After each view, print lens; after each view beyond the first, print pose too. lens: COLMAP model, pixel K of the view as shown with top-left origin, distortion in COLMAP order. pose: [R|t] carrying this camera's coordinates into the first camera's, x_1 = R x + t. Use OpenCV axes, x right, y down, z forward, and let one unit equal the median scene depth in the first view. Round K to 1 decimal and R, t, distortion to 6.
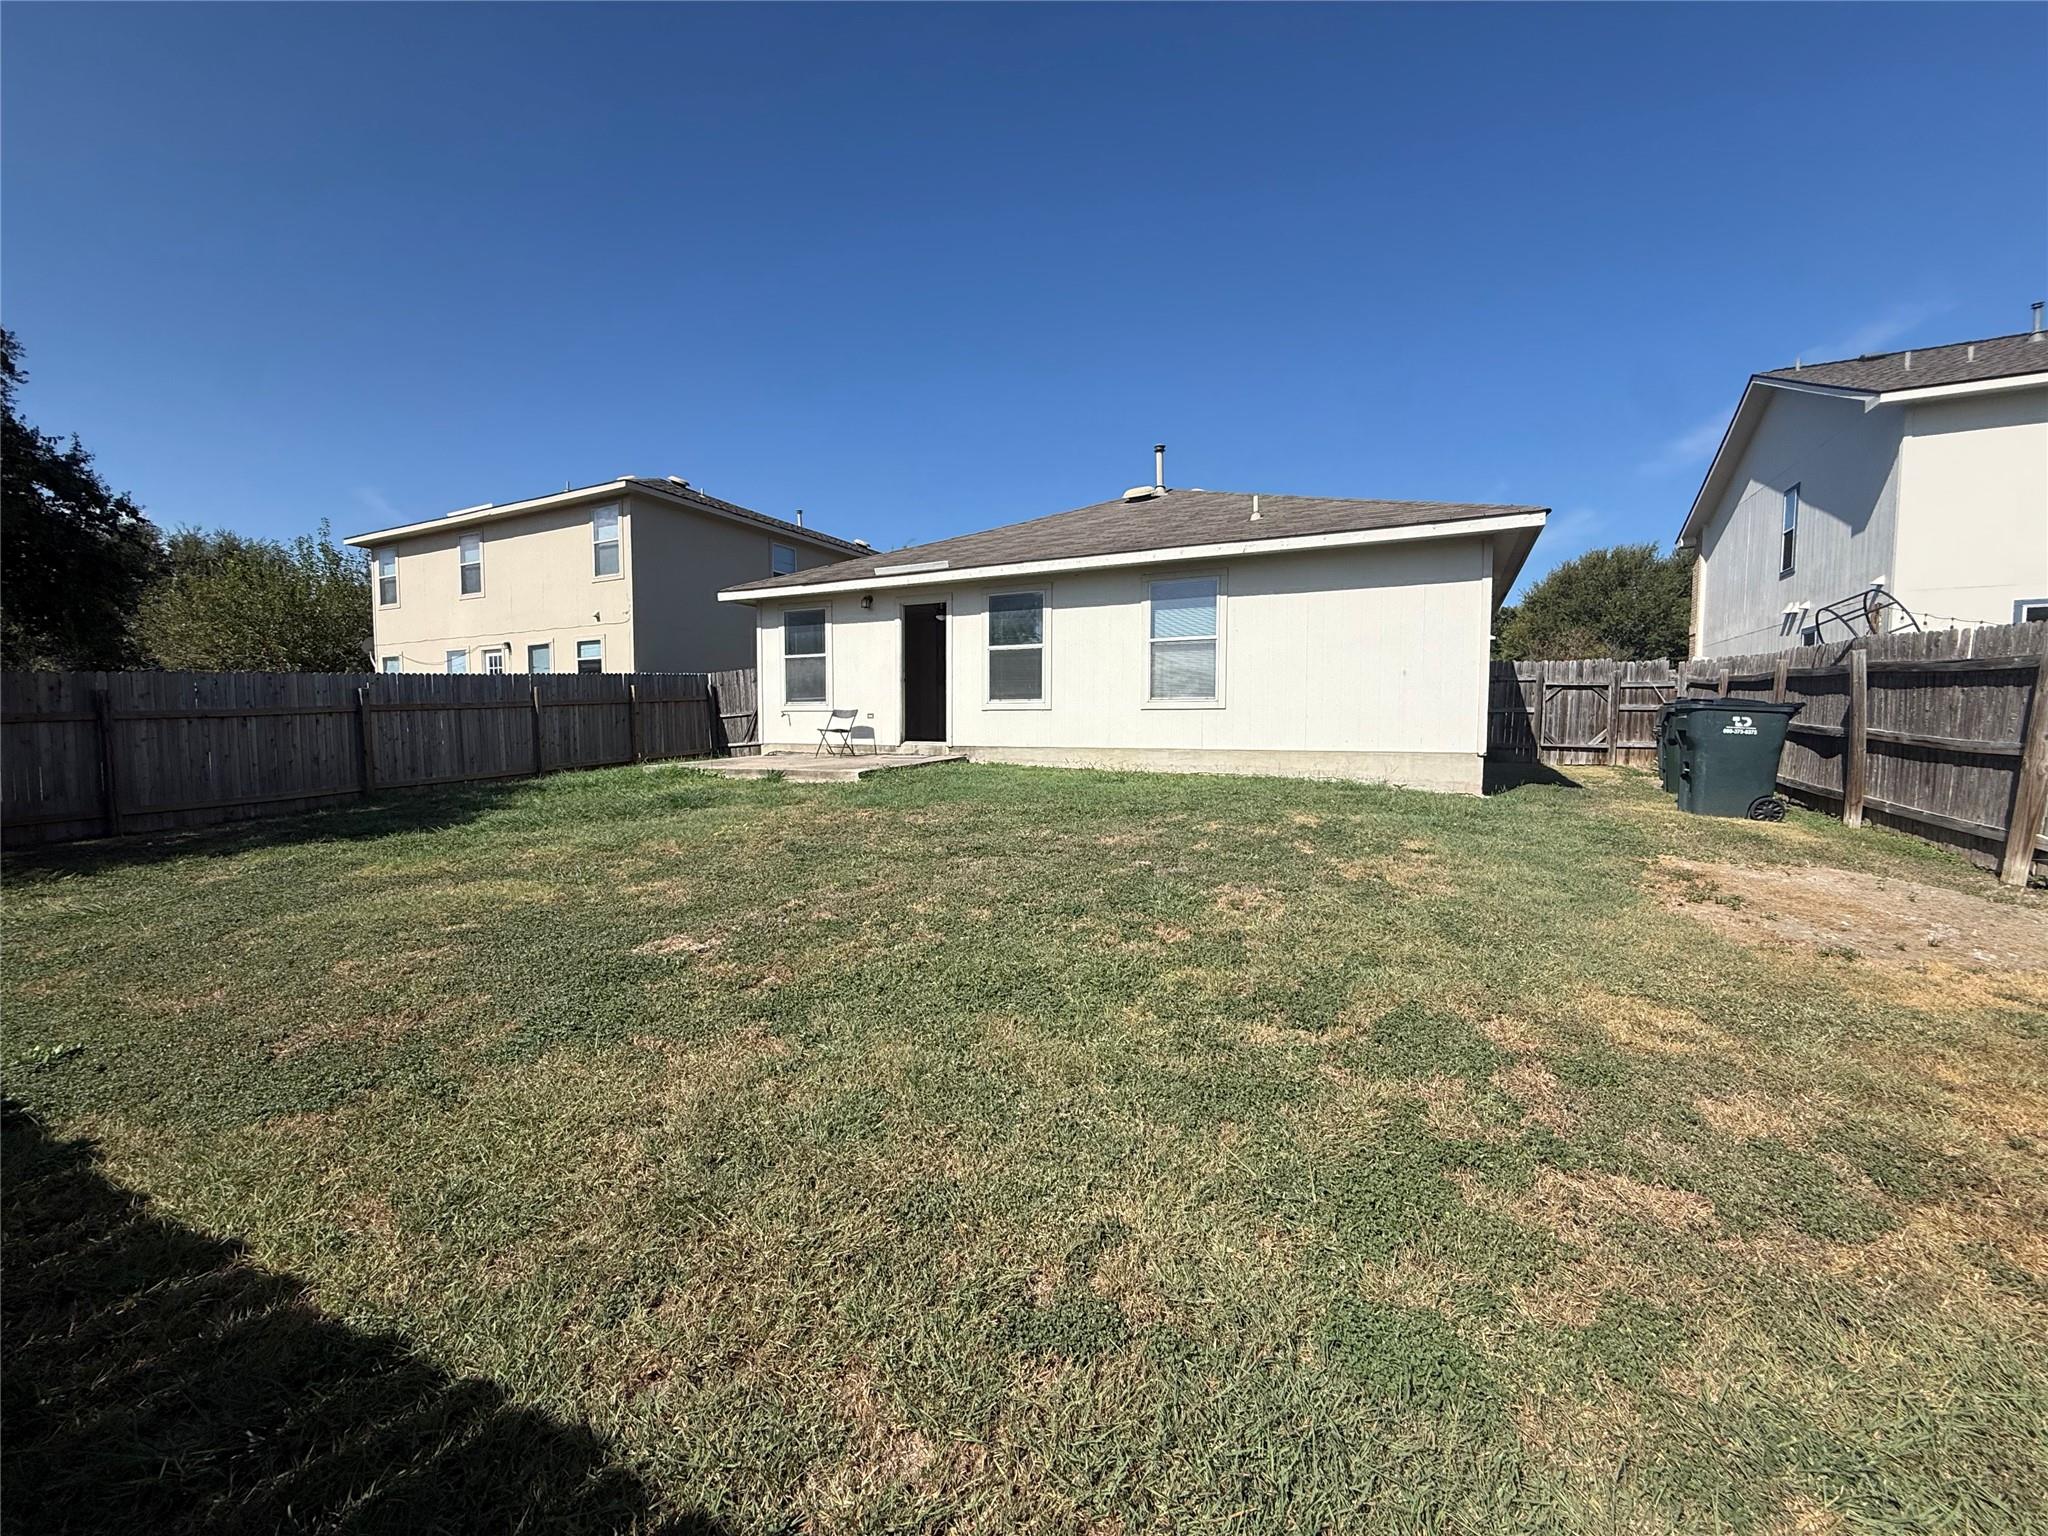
lens RADIAL K [[814.2, 0, 1014.7], [0, 814.2, 769.0], [0, 0, 1]] dist [-0.001058, 0.000131]
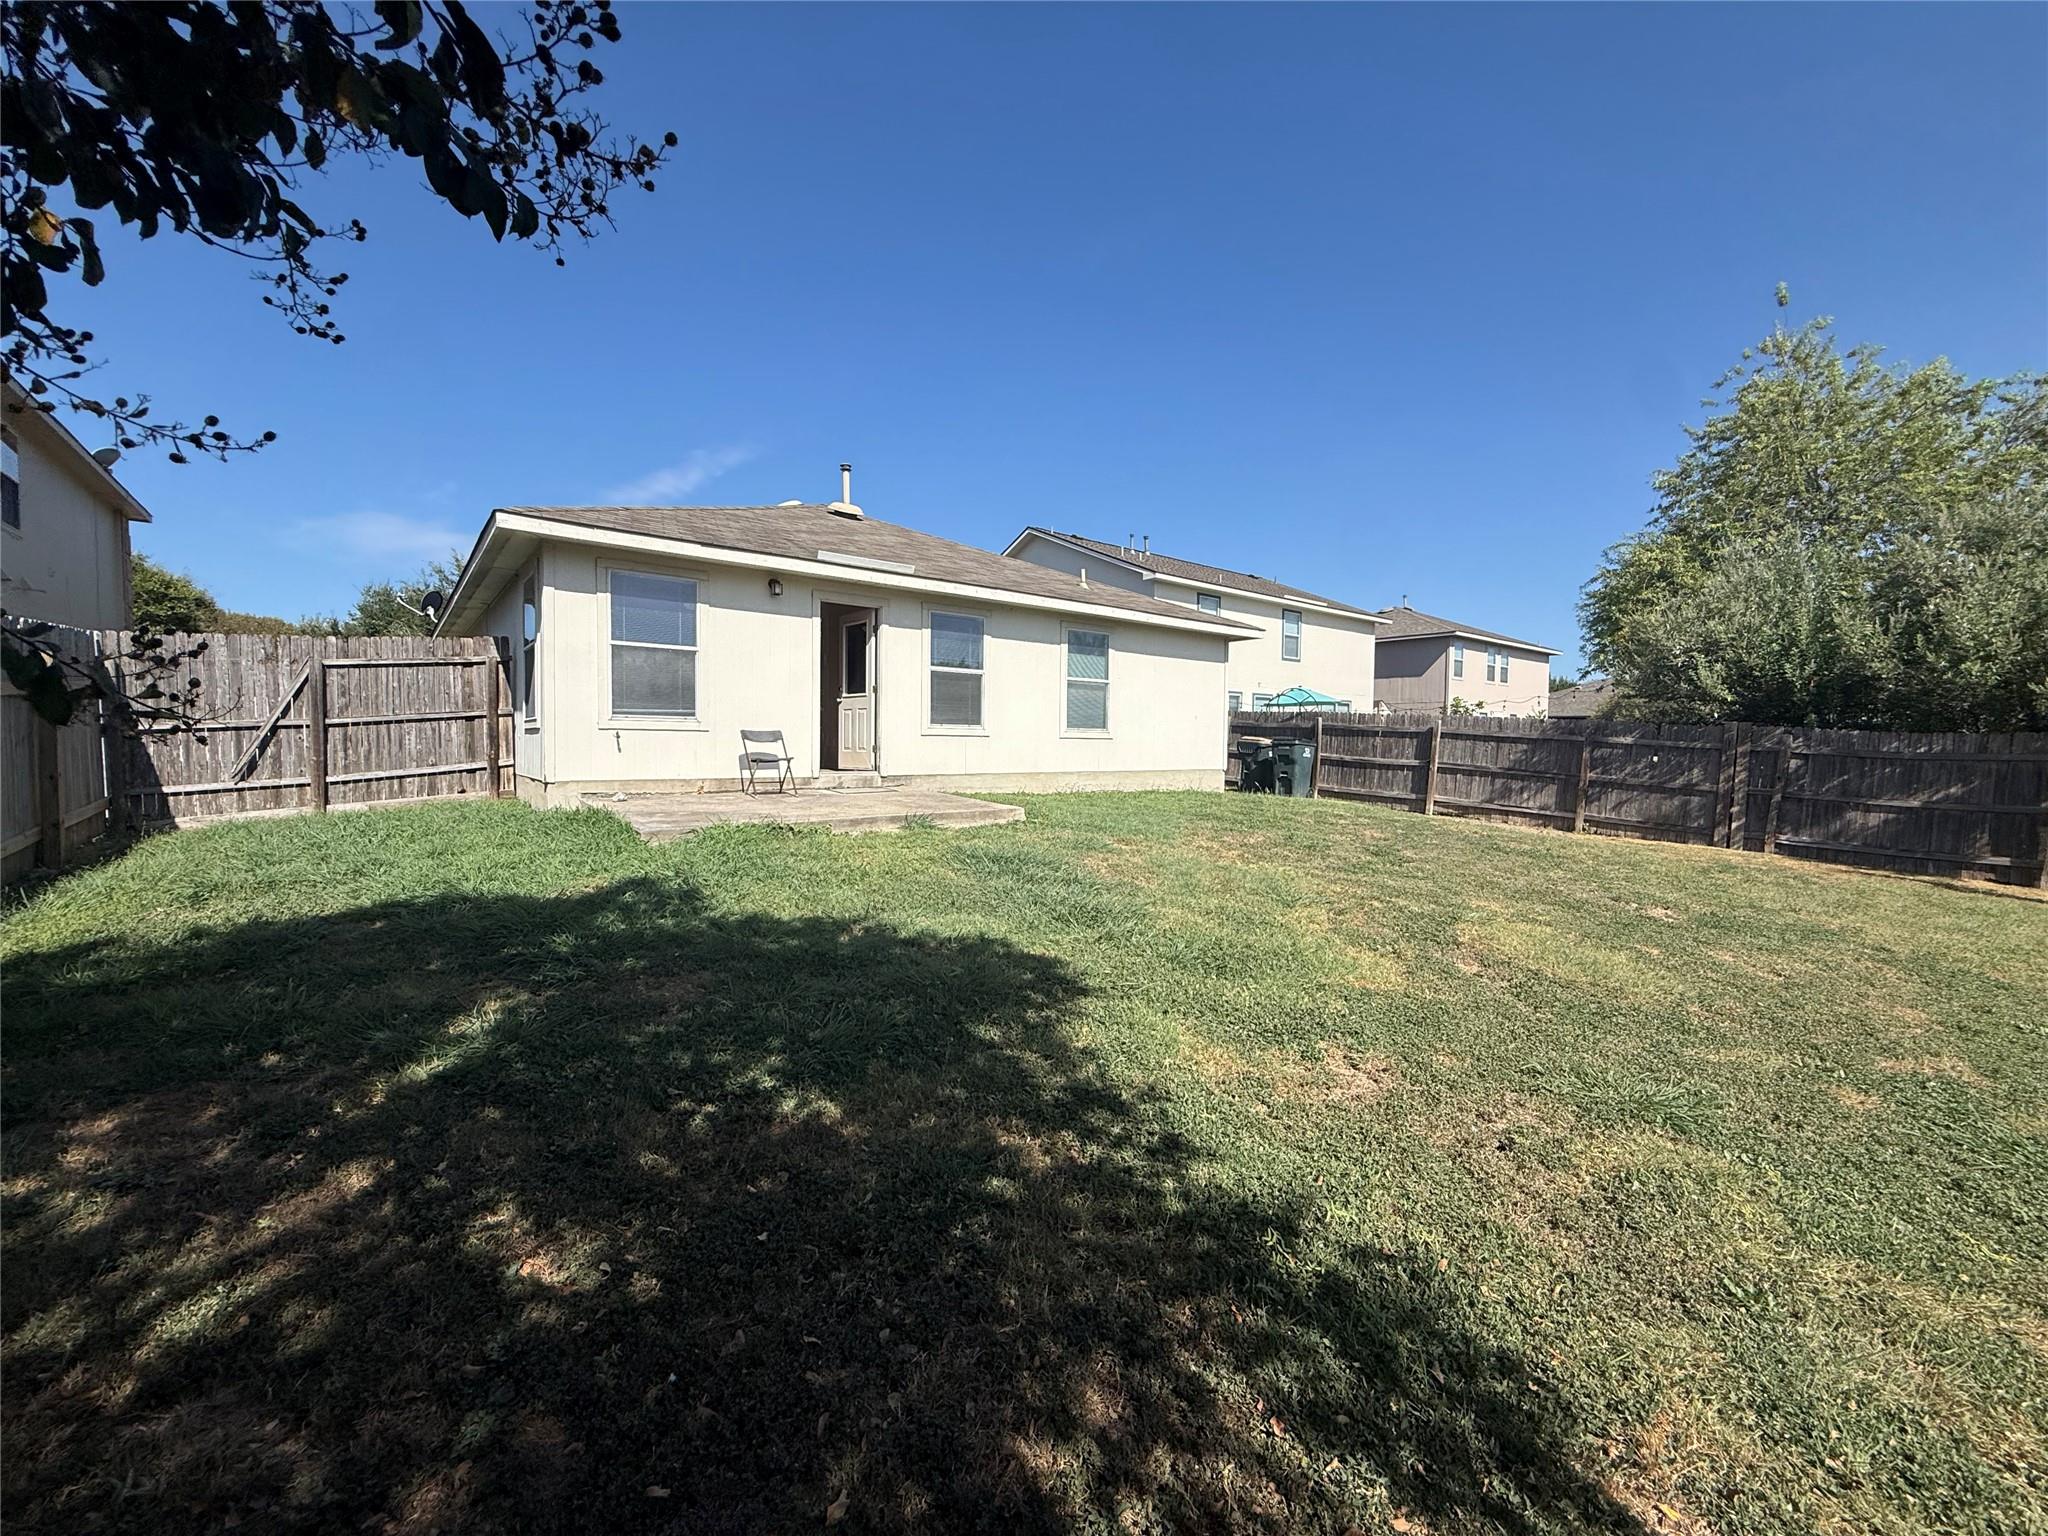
lens RADIAL K [[814.2, 0, 1015.3], [0, 814.2, 769.8], [0, 0, 1]] dist [-0.001058, 0.000131]
pose [[0.424035, -0.027164, 0.905238, -0.843846], [0.037330, 0.999225, 0.012498, -0.041957], [-0.904876, 0.028493, 0.424720, 0.533921]]
